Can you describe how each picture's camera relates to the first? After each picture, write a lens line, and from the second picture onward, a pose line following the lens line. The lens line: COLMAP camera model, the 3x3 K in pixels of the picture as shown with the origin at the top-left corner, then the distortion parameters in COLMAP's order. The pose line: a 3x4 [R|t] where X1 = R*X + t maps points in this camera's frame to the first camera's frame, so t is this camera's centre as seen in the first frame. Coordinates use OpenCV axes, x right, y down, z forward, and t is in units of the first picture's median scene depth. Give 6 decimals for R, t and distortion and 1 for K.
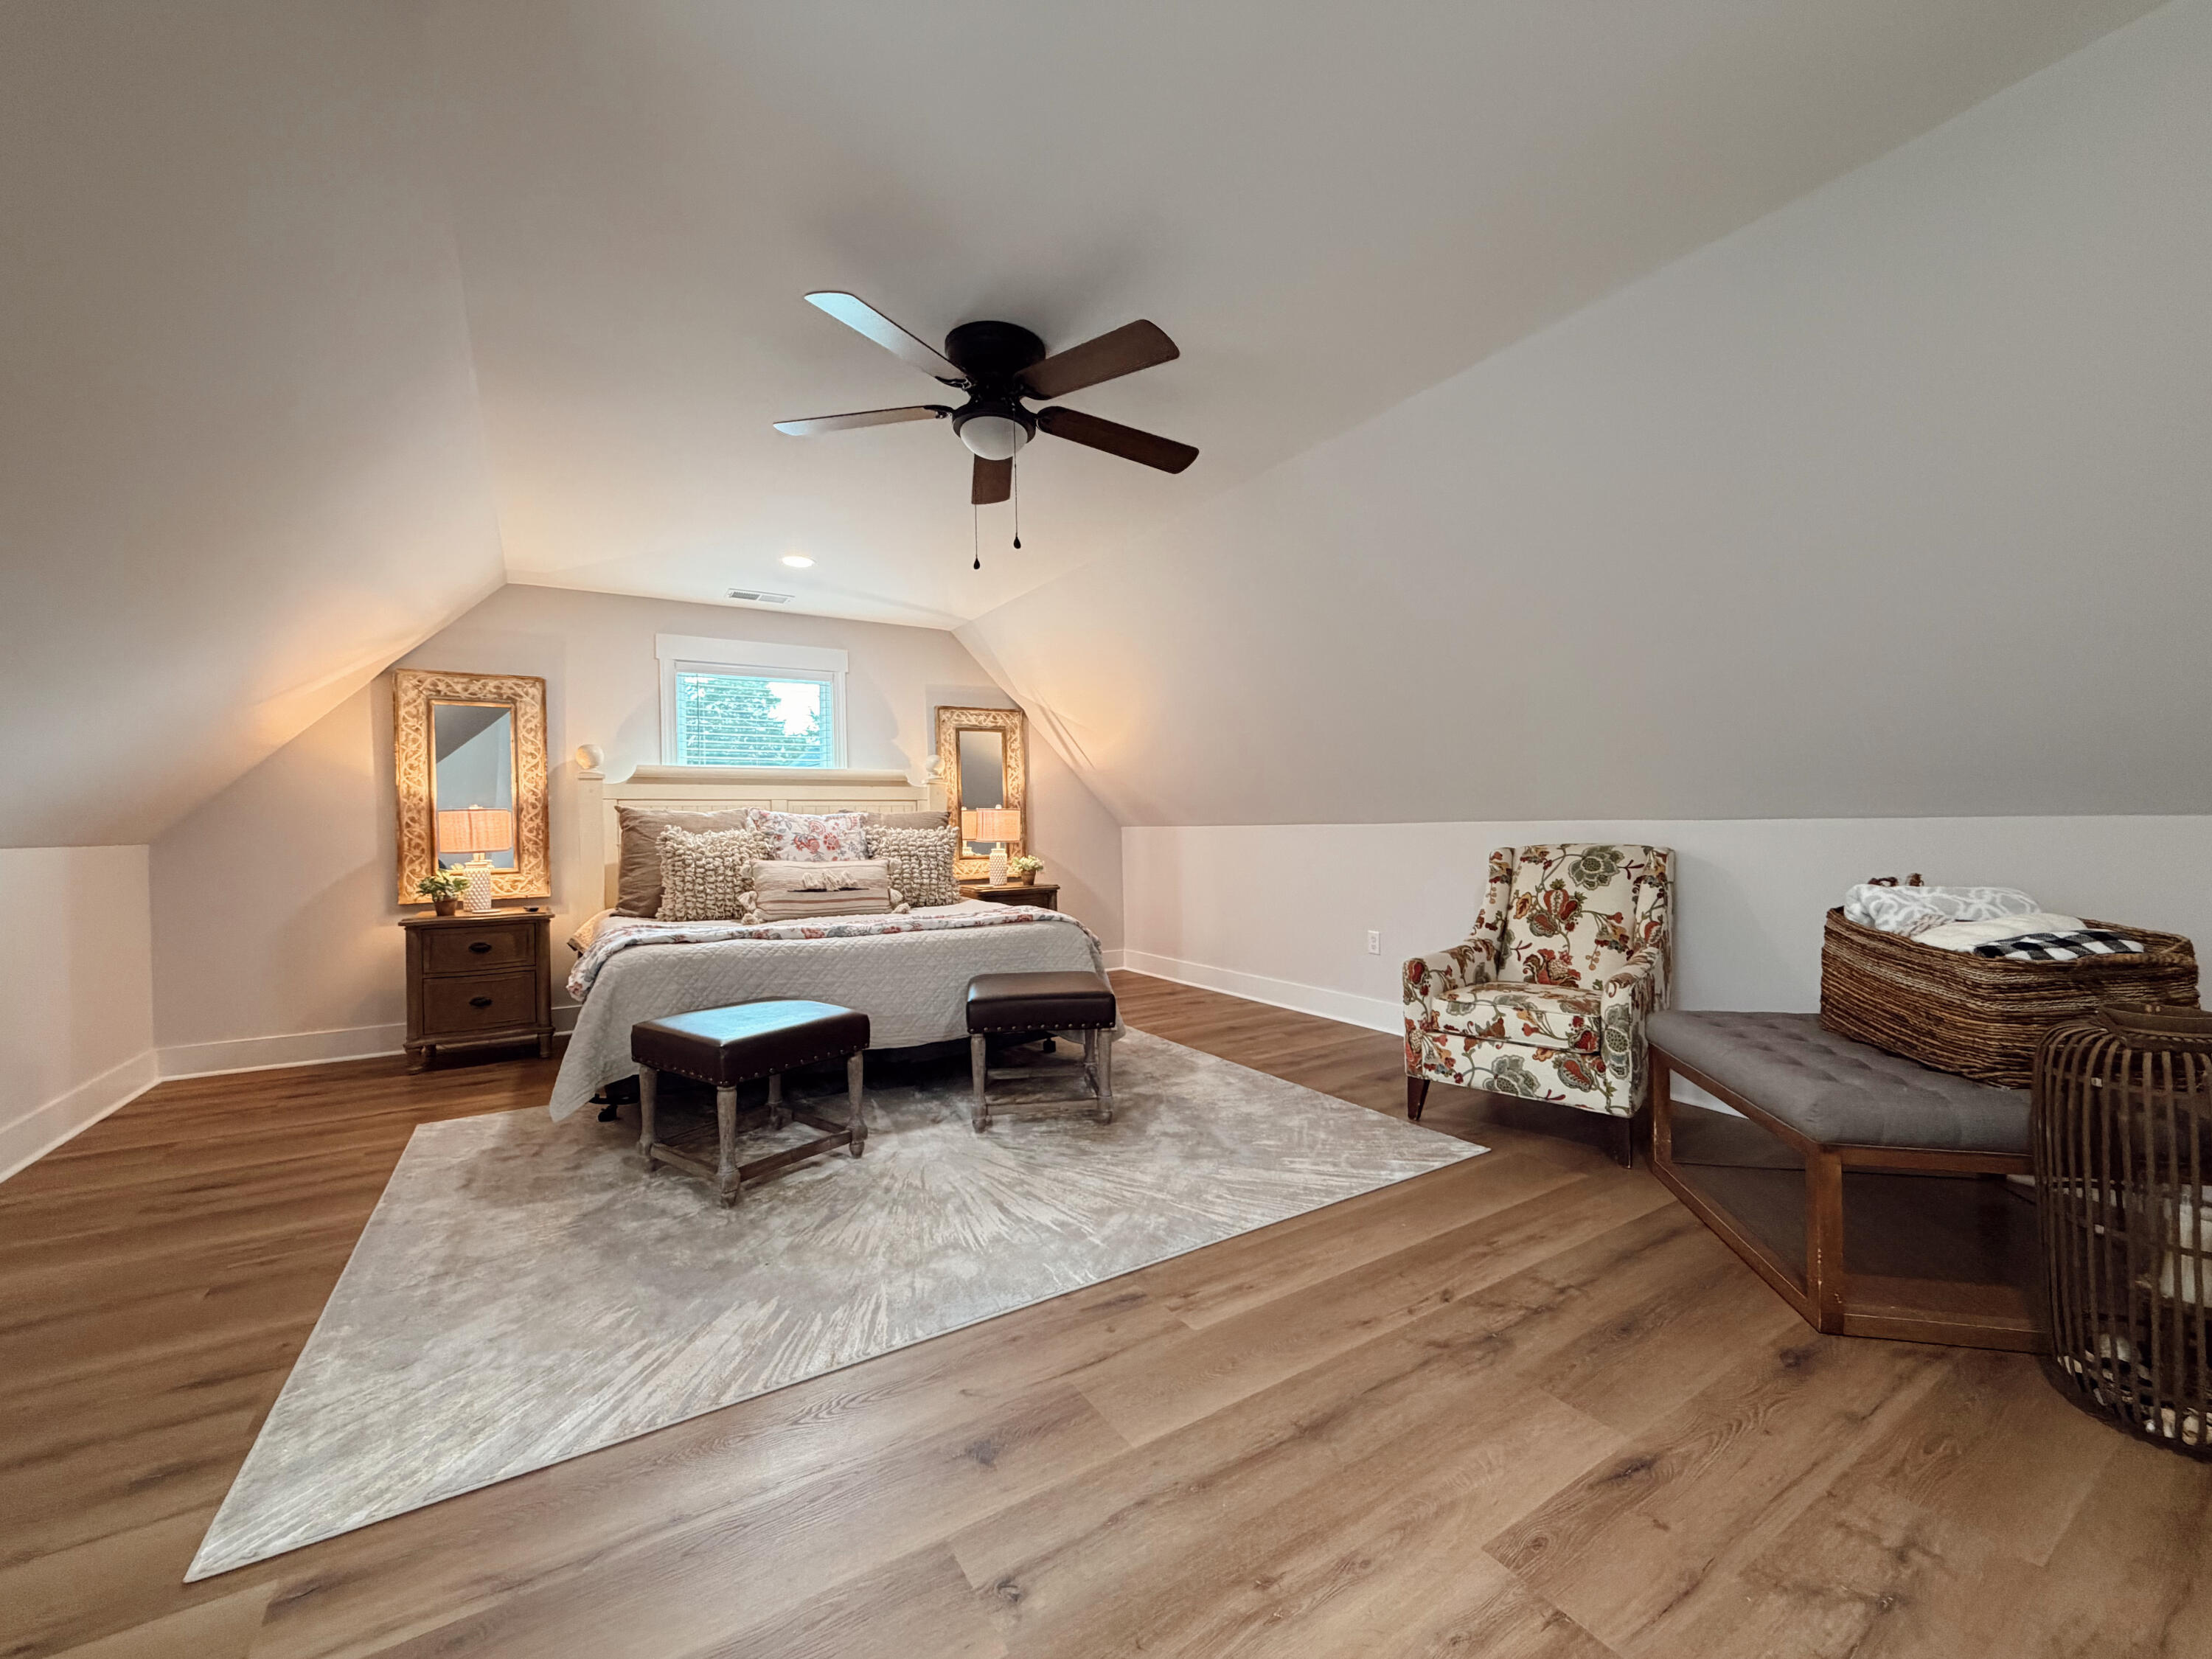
lens RADIAL K [[883.1, 0, 1103.3], [0, 883.1, 829.9], [0, 0, 1]] dist [0.001737, -0.000477]
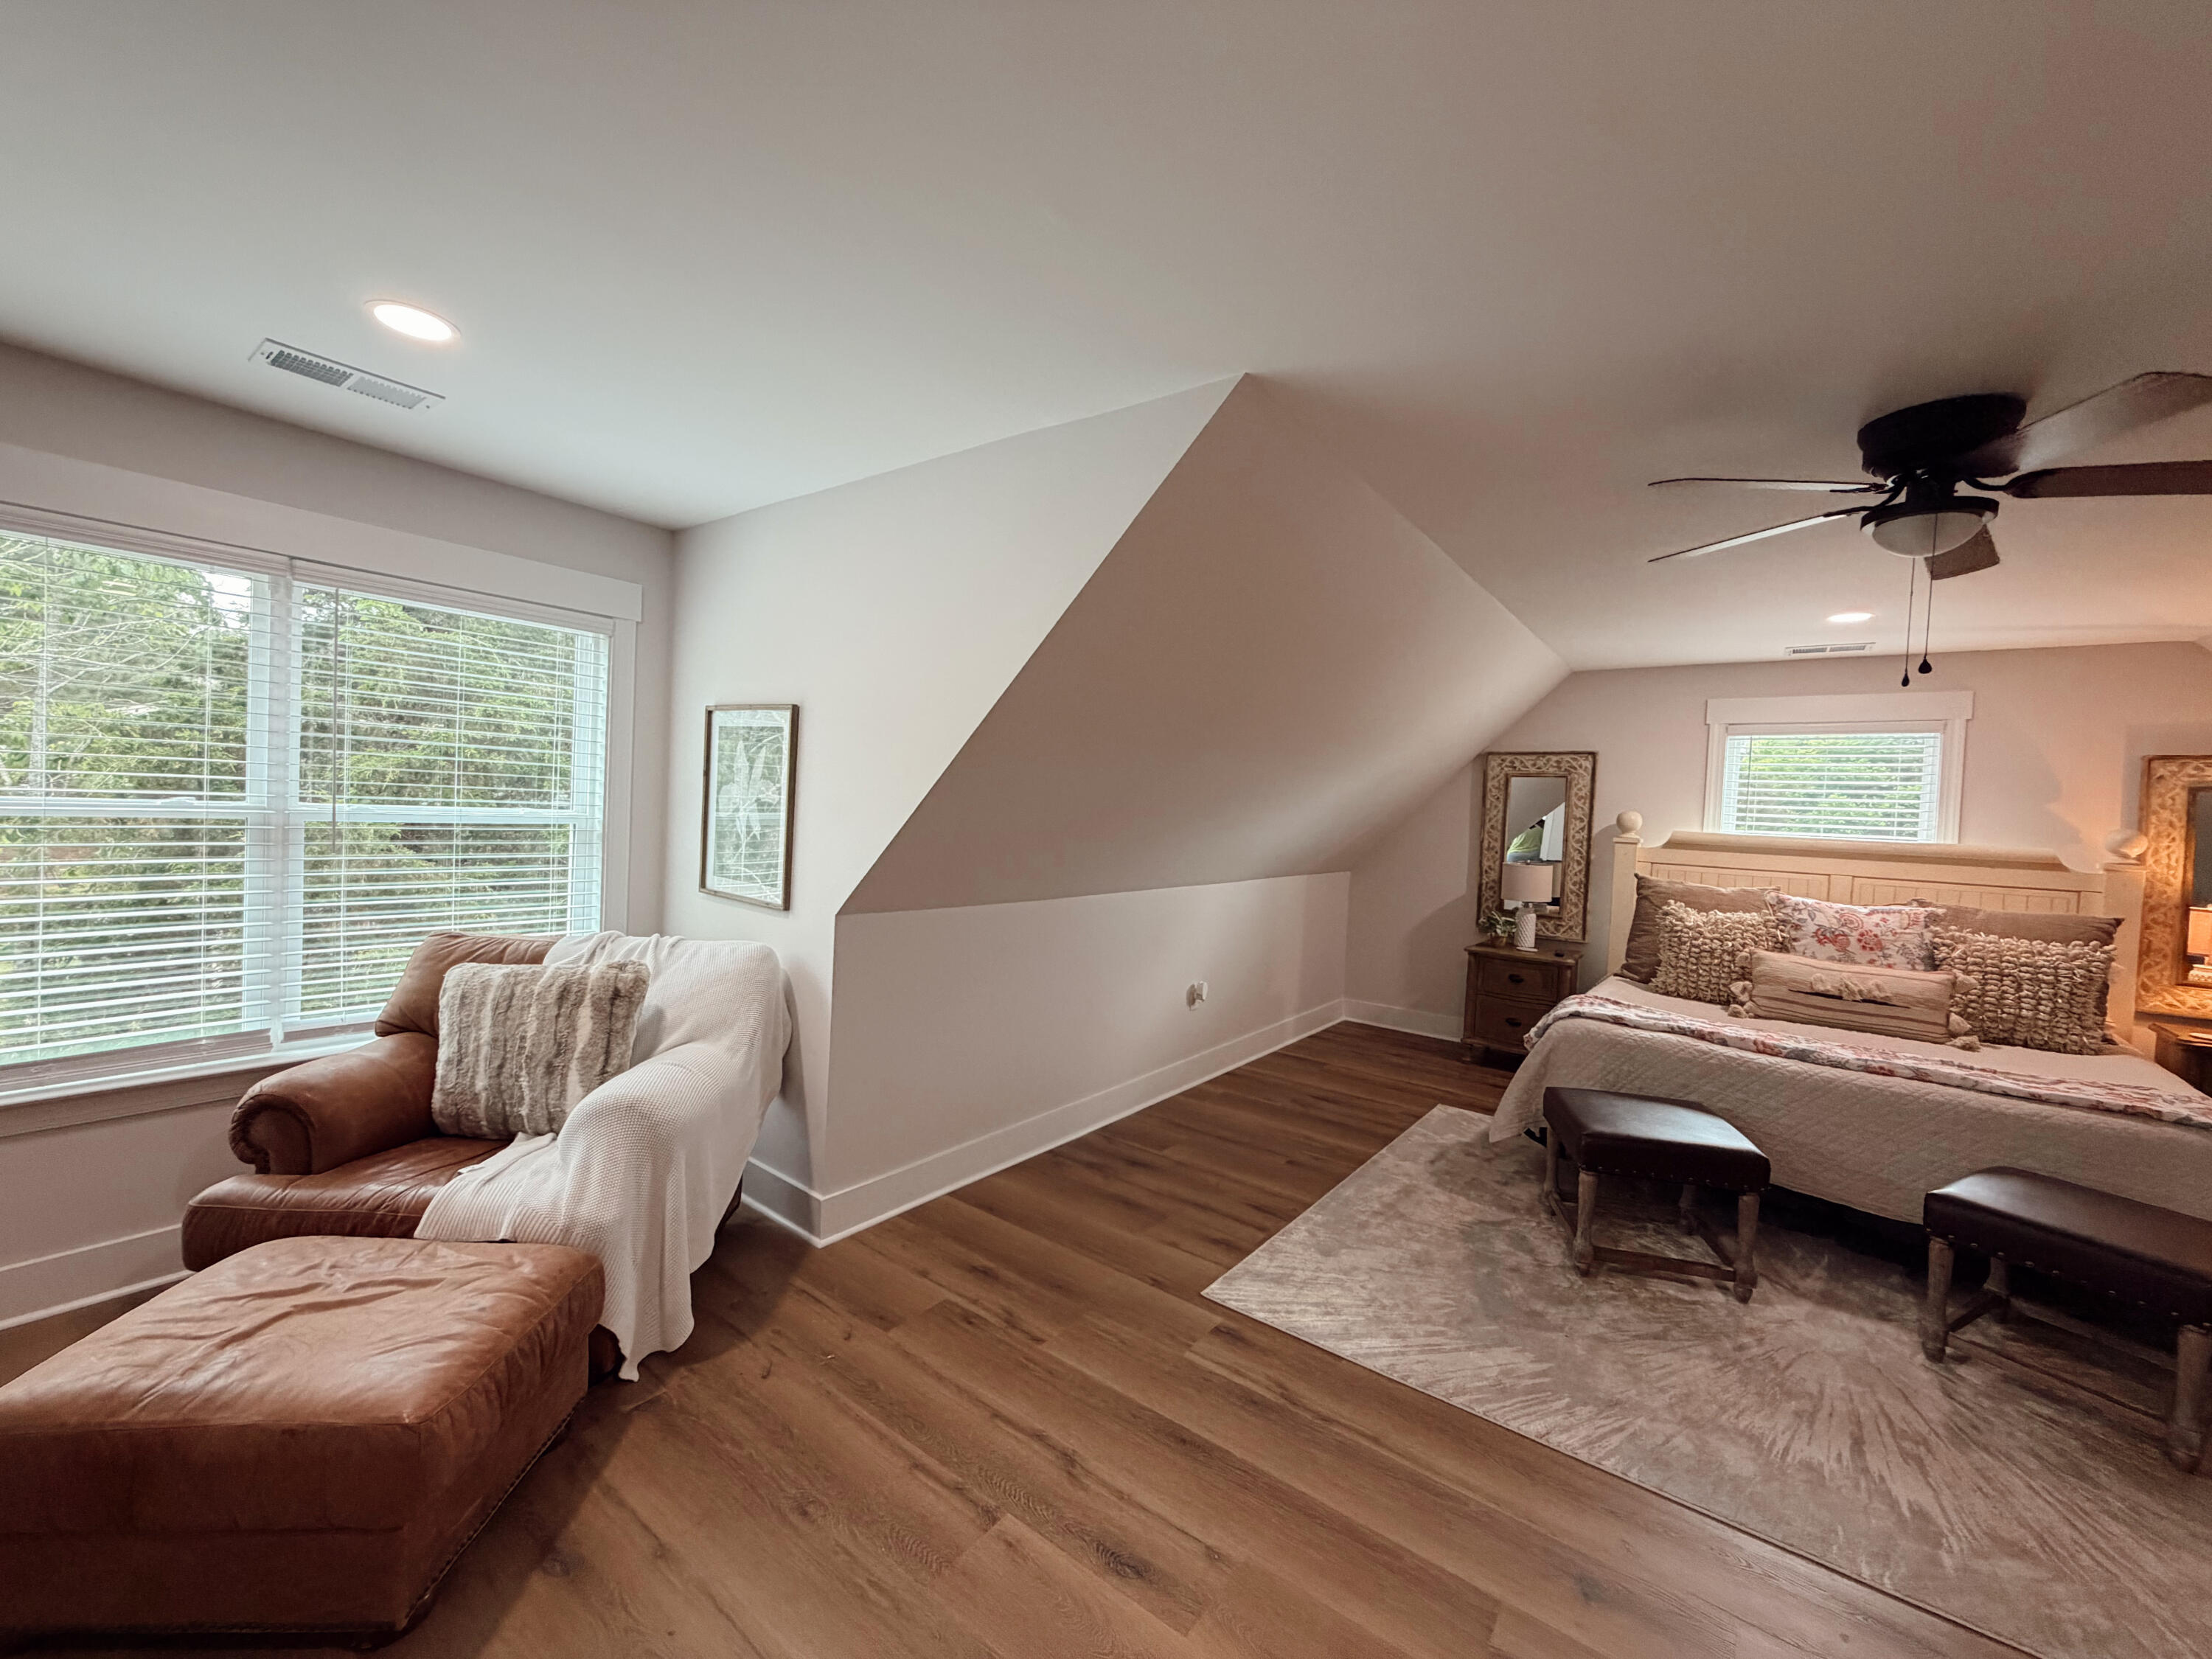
lens RADIAL K [[883.1, 0, 1102.3], [0, 883.1, 824.1], [0, 0, 1]] dist [0.001737, -0.000477]
pose [[0.362608, 0.053174, -0.930424, 0.324957], [-0.056667, 0.997782, 0.034939, -0.133622], [0.930218, 0.040055, 0.364816, -0.005682]]
